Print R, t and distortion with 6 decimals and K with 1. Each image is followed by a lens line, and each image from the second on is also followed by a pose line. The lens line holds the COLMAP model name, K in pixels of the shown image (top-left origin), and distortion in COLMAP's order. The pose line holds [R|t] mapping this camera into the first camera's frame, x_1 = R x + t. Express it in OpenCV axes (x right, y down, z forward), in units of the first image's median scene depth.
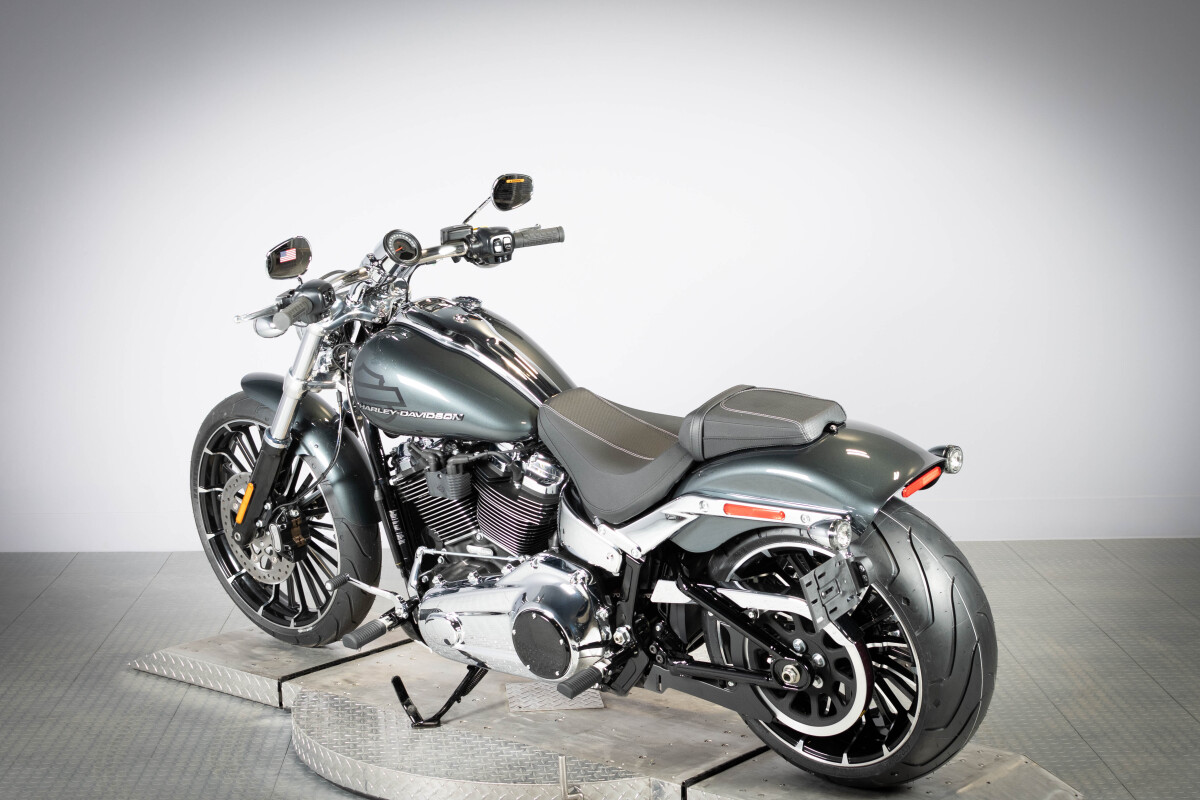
lens RADIAL K [[2122.4, 0, 599.6], [0, 2122.4, 329.7], [0, 0, 1]] dist [-0.005141, 0.000276]
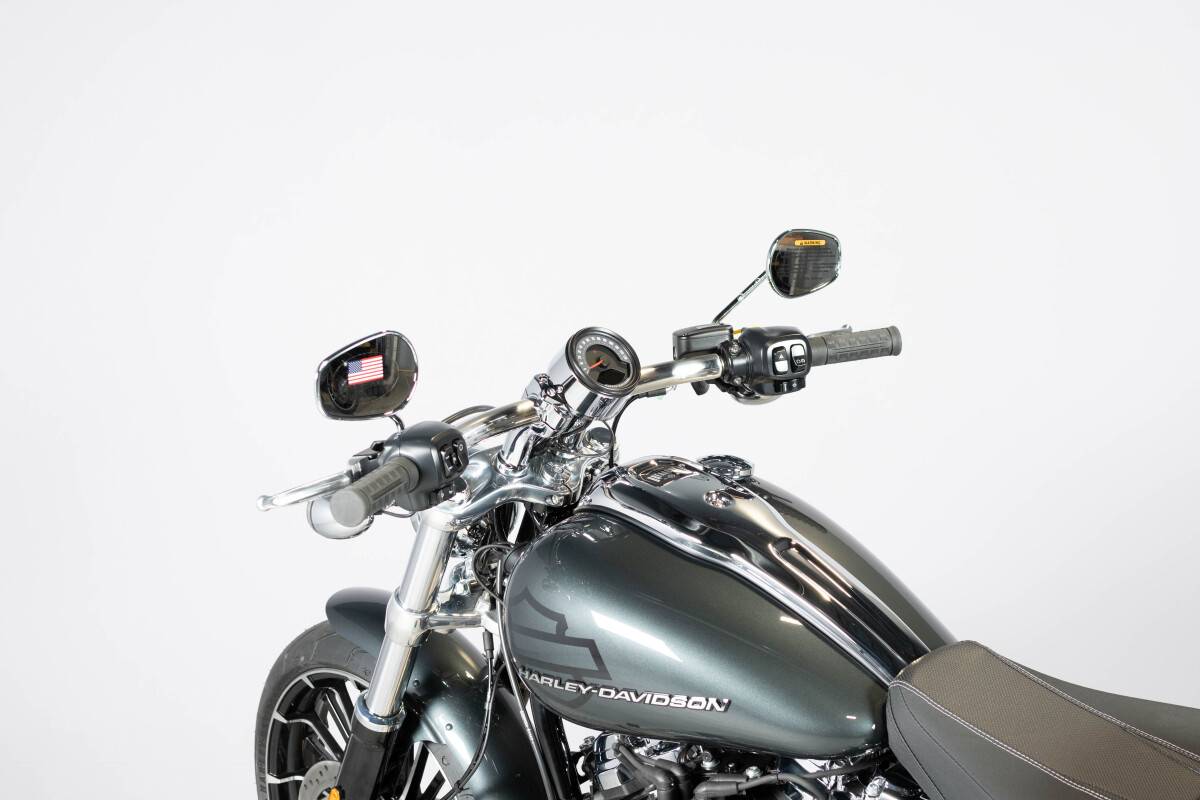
lens RADIAL K [[1836.7, 0, 600.0], [0, 1836.7, 400.0], [0, 0, 1]] dist [0.003753, 0.015170]
pose [[0.995502, -0.006005, -0.094546, -0.049745], [0.001379, 0.998802, -0.048921, -0.007122], [0.094727, 0.048571, 0.994318, 0.538016]]
